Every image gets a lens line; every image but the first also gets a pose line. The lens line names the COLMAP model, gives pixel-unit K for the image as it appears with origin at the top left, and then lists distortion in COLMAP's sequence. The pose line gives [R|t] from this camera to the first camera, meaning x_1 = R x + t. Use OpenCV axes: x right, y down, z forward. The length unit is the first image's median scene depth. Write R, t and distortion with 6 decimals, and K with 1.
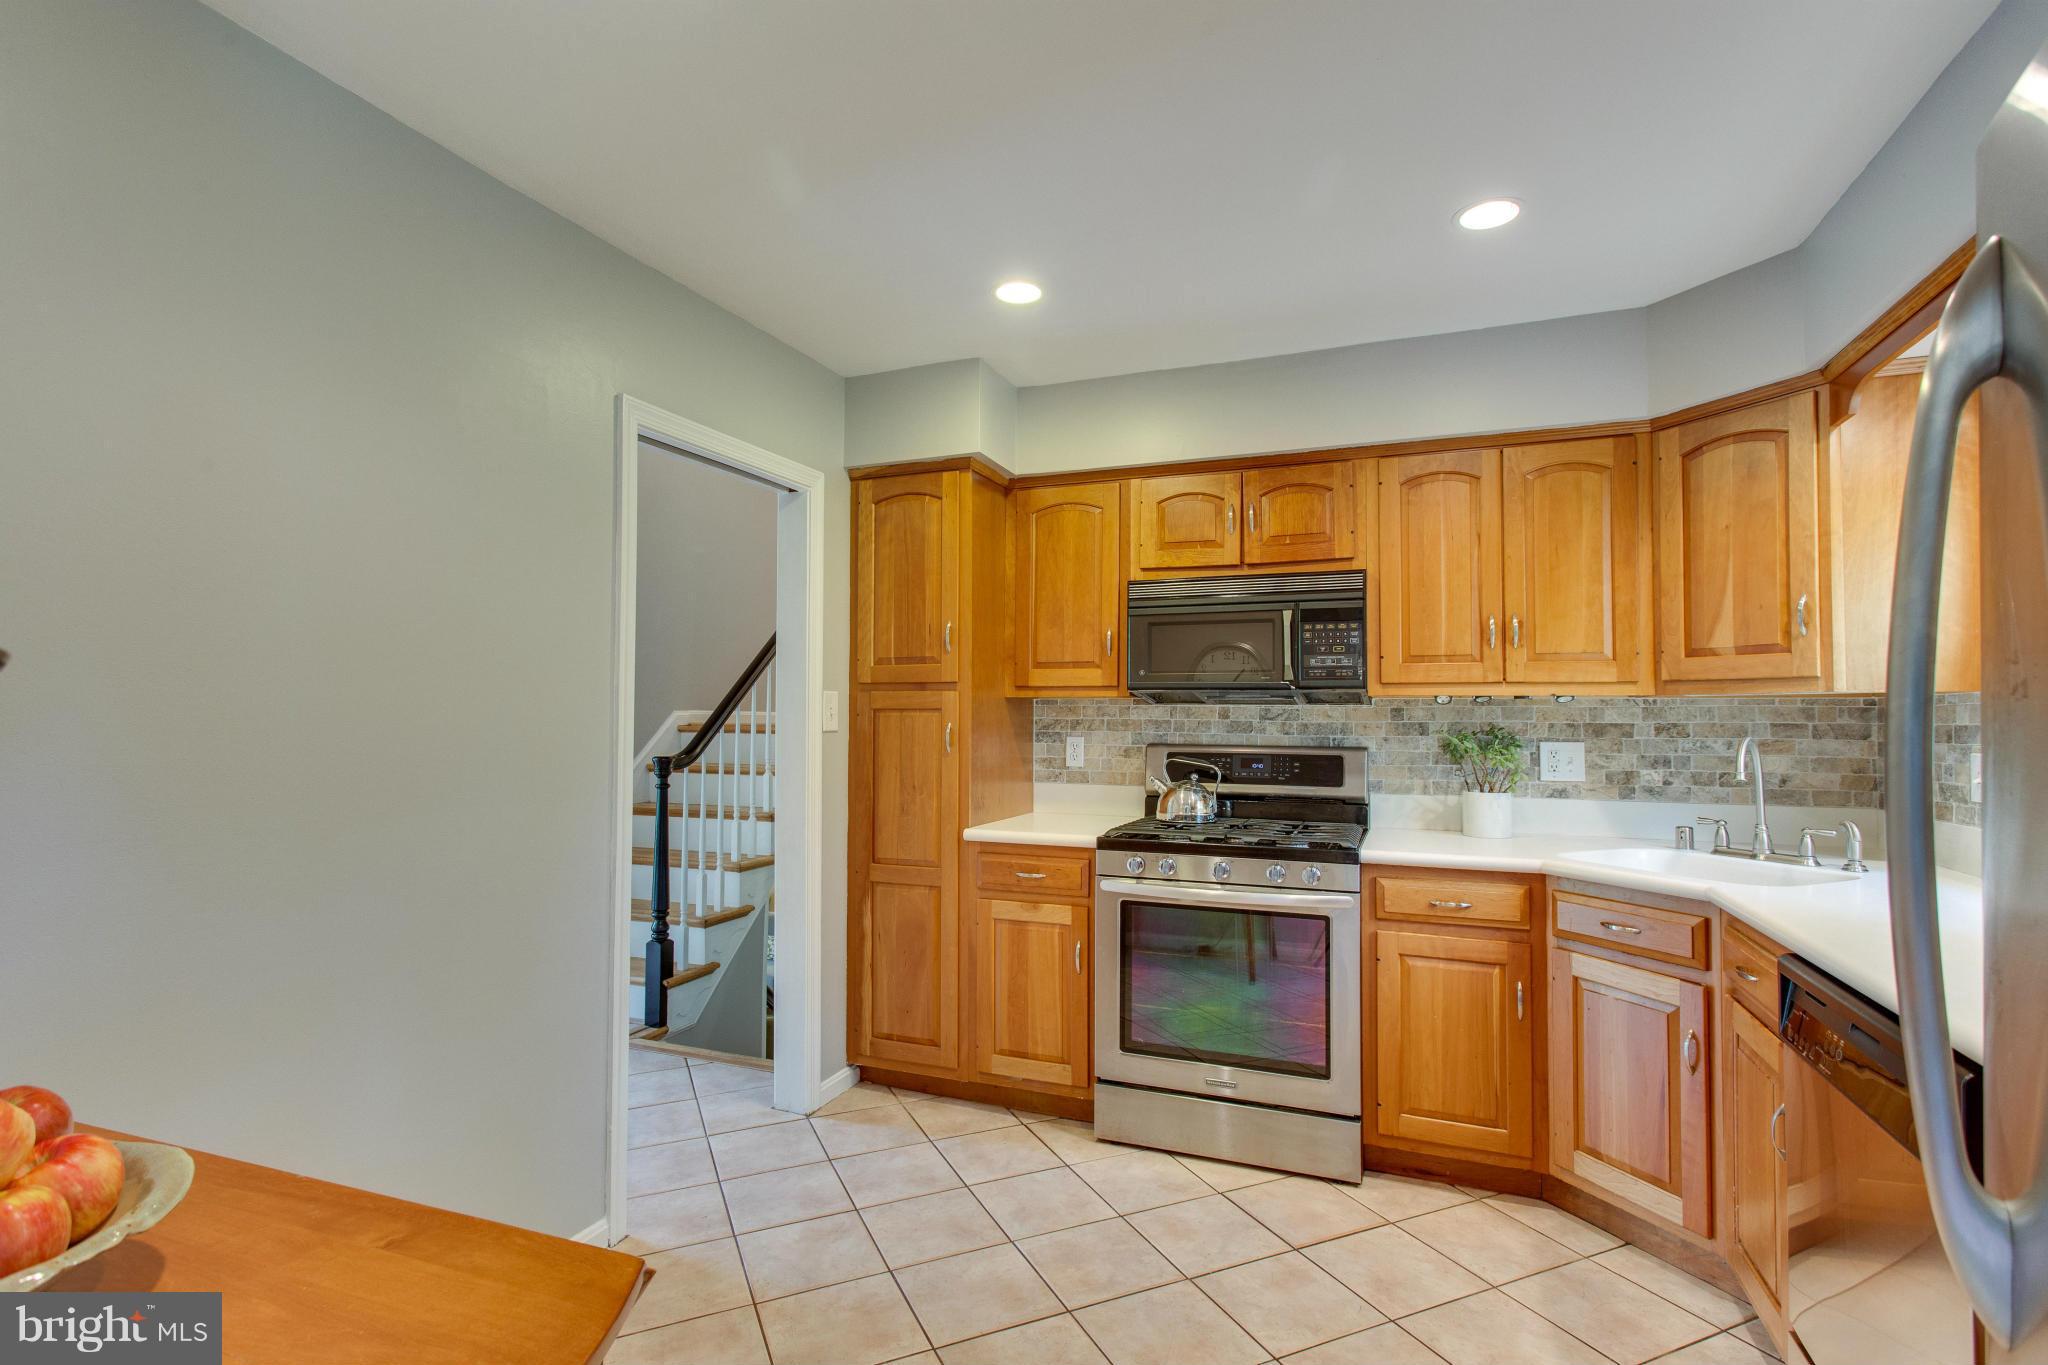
lens RADIAL K [[979.3, 0, 1019.9], [0, 979.3, 687.4], [0, 0, 1]] dist [-0.000252, 0.002496]
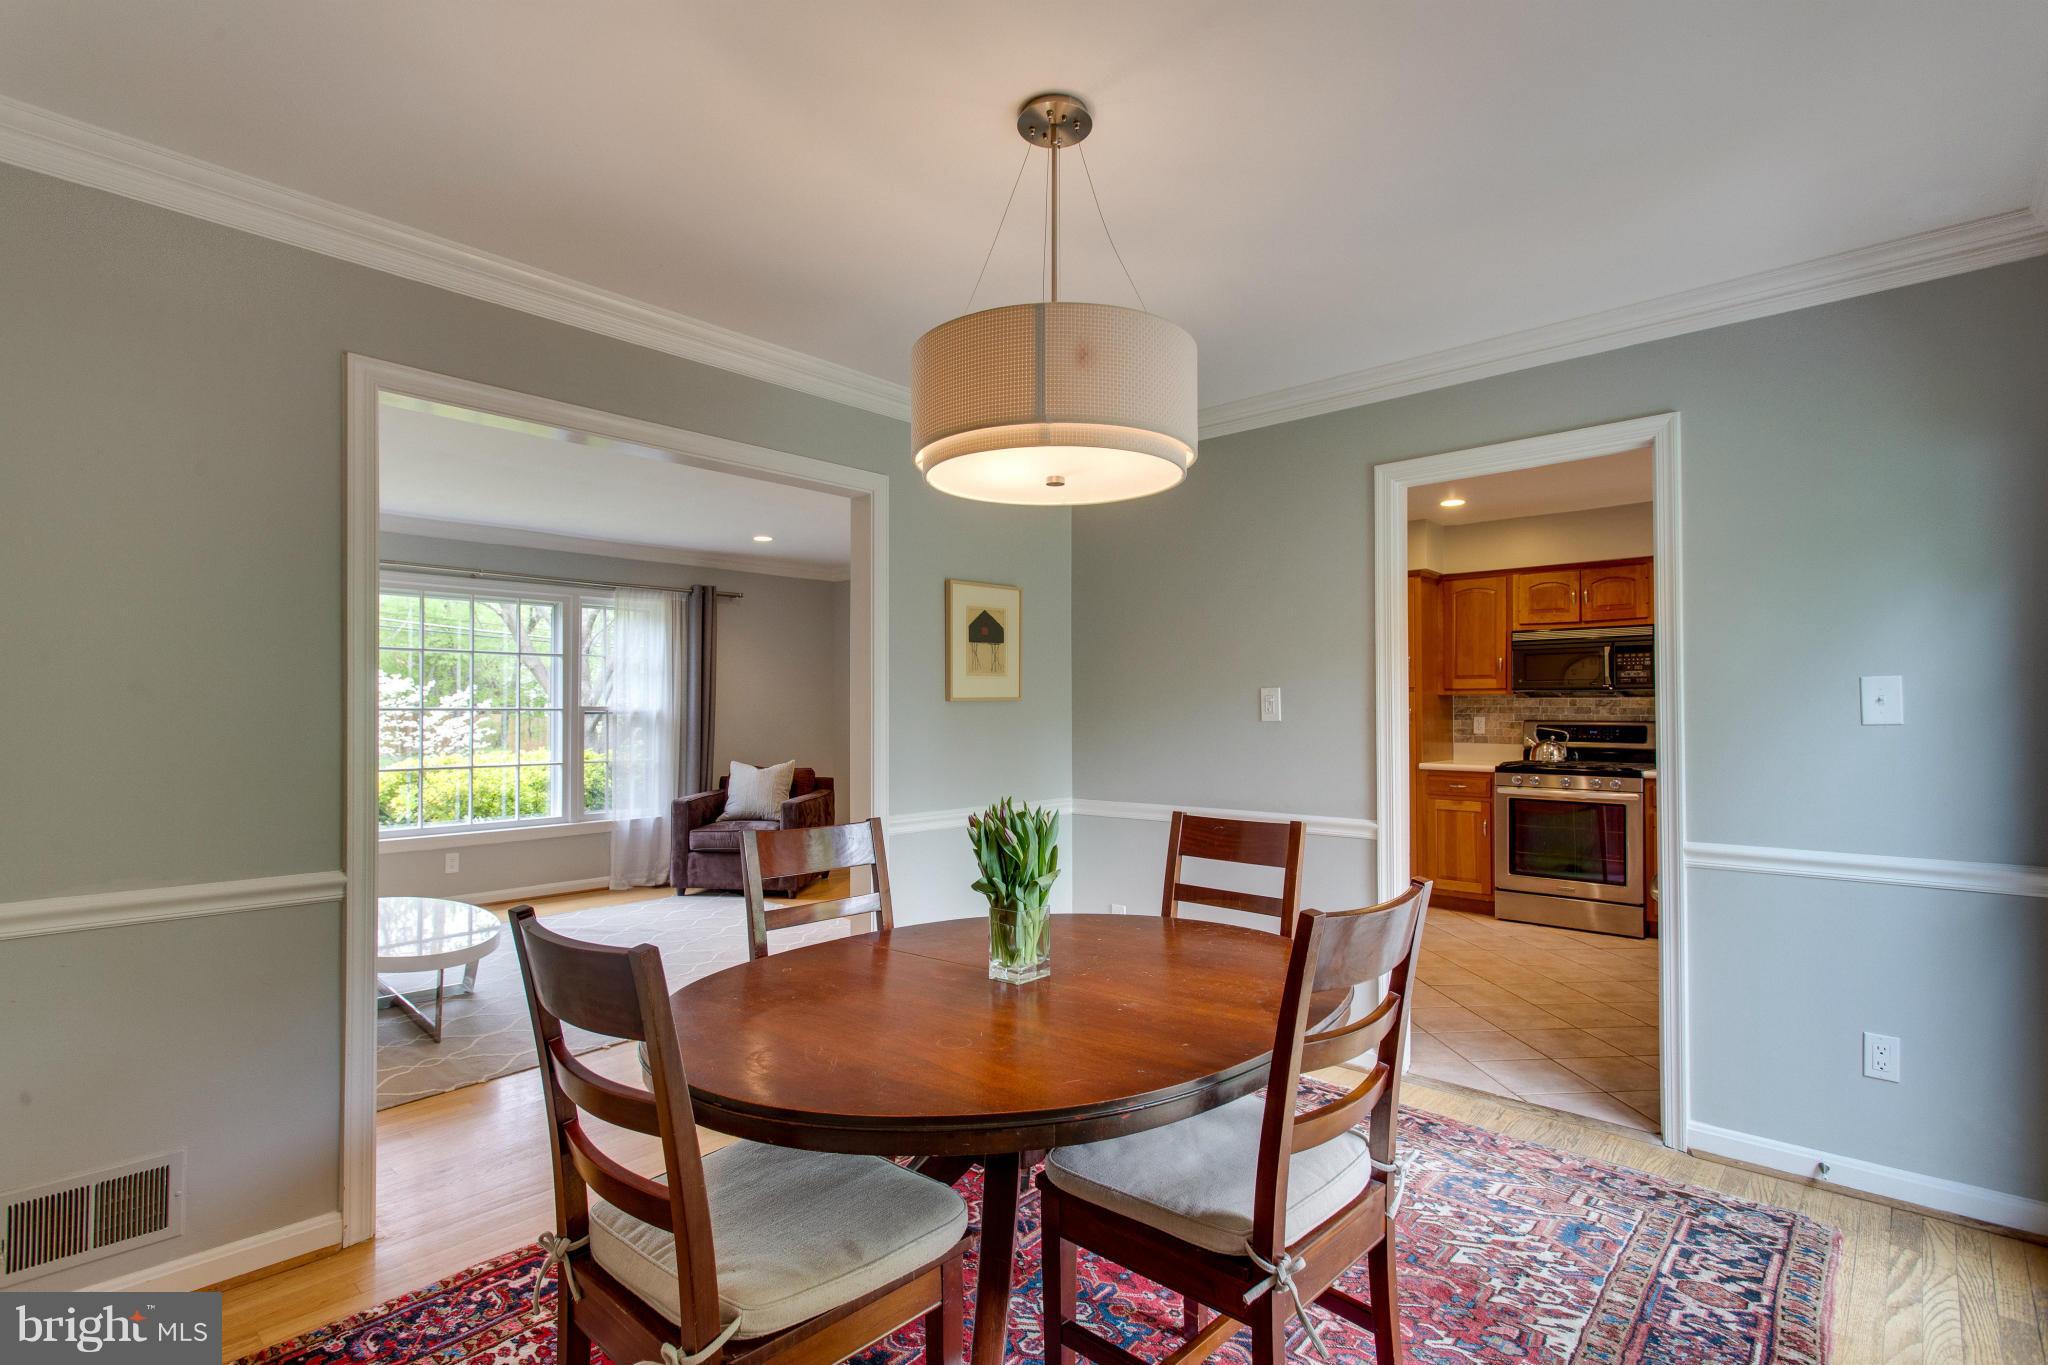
lens RADIAL K [[979.3, 0, 1026.6], [0, 979.3, 696.0], [0, 0, 1]] dist [-0.000252, 0.002496]
pose [[0.939986, -0.008982, -0.341094, -0.130228], [0.013367, 0.999855, 0.010508, -0.020070], [0.340950, -0.014437, 0.939971, -1.131907]]
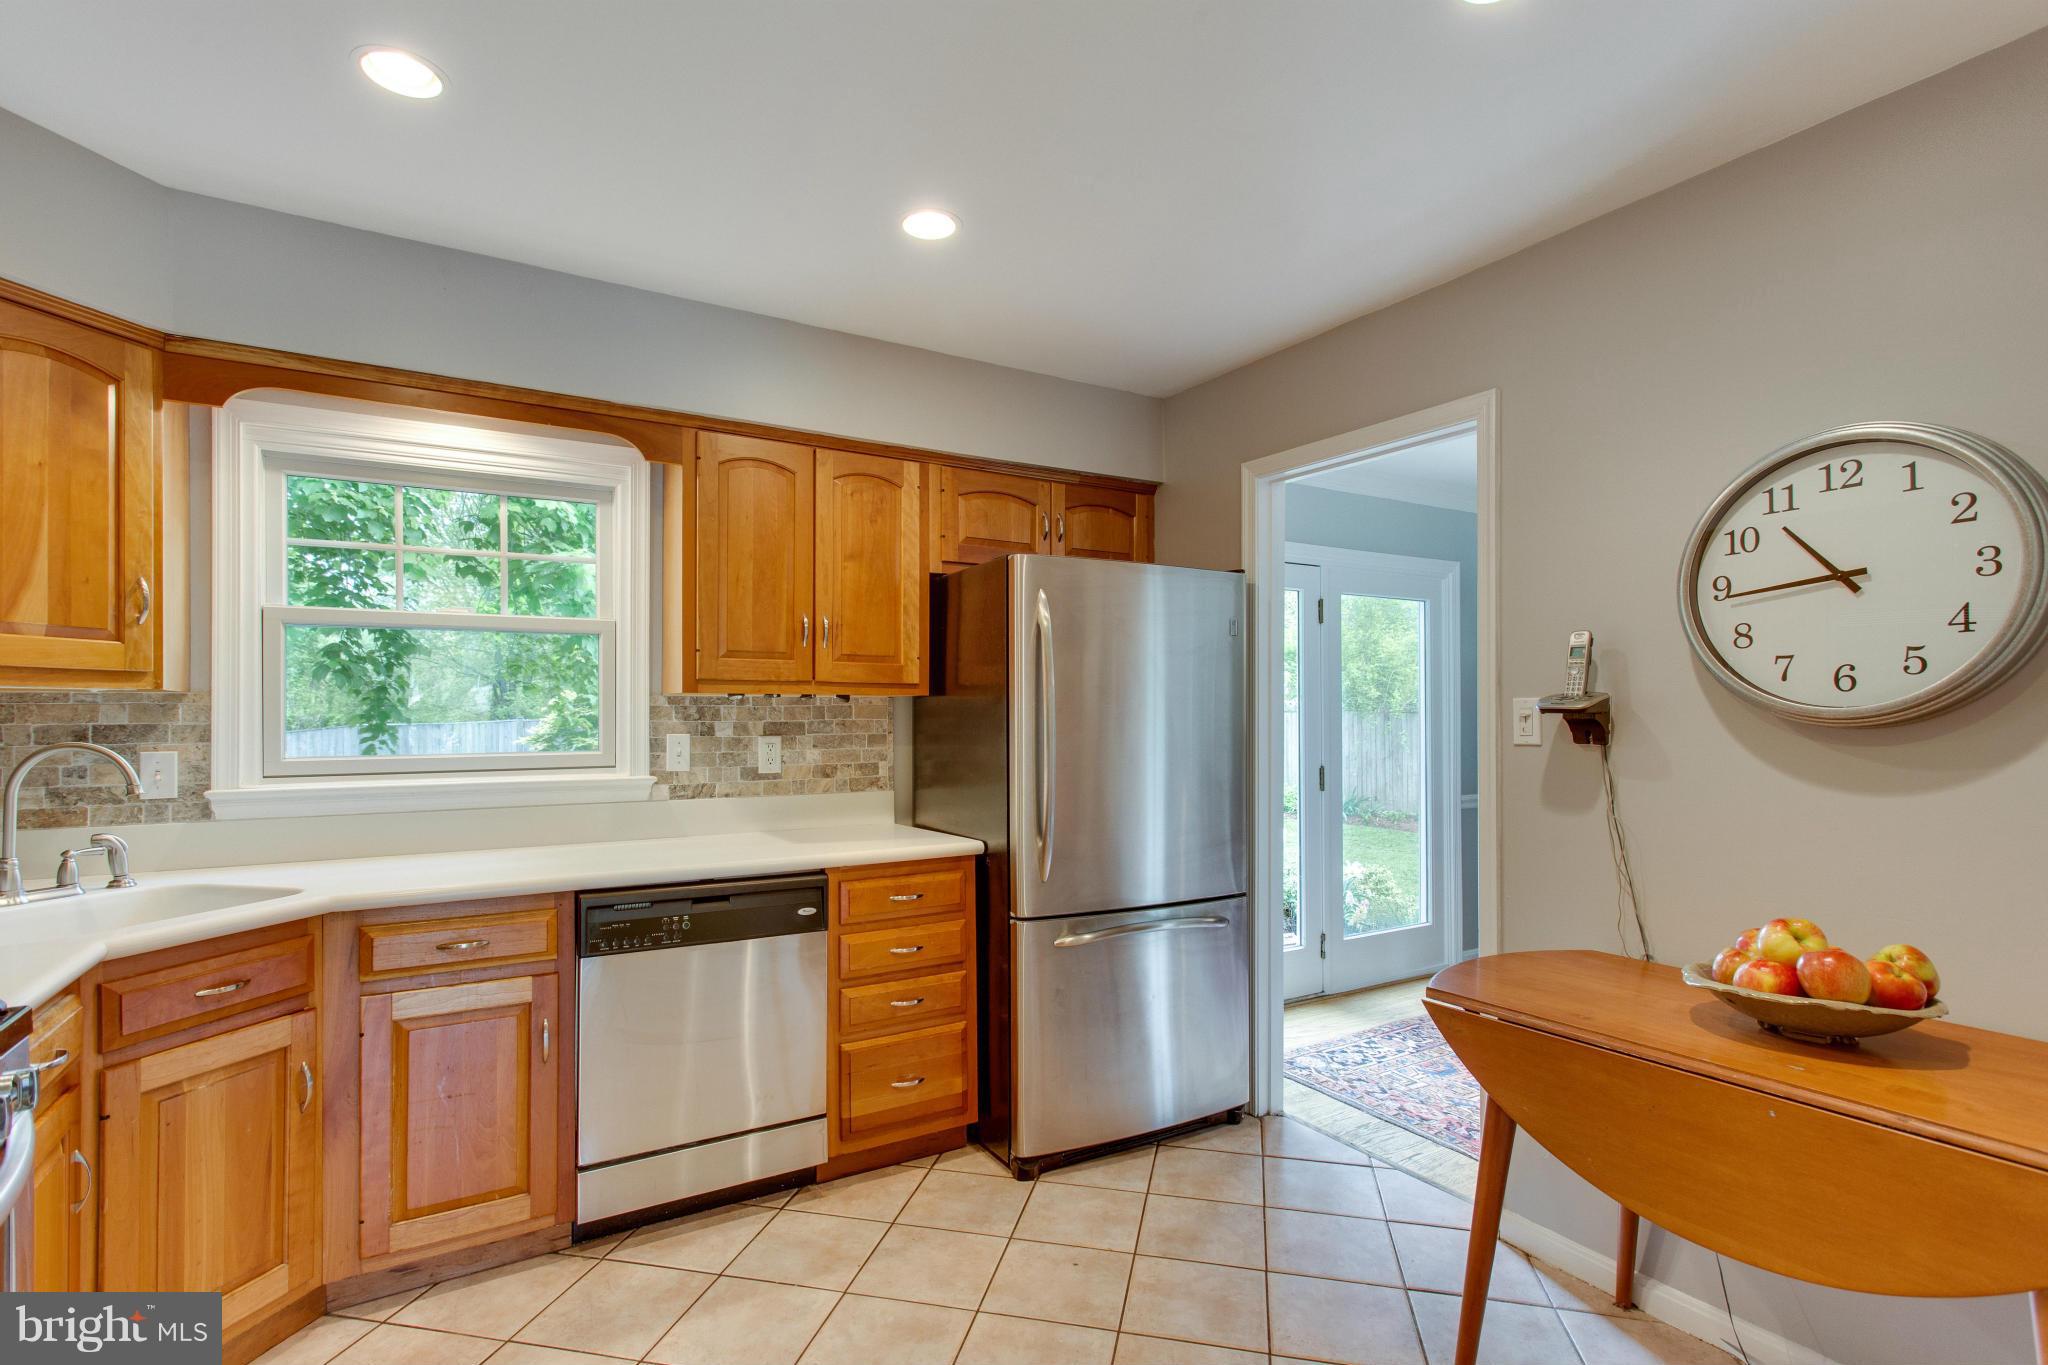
lens RADIAL K [[979.3, 0, 1019.5], [0, 979.3, 708.0], [0, 0, 1]] dist [-0.000252, 0.002496]
pose [[-0.801663, 0.002593, 0.597771, -0.282217], [-0.016580, 0.999509, -0.026571, 0.026014], [-0.597547, -0.031213, -0.801226, 0.971573]]
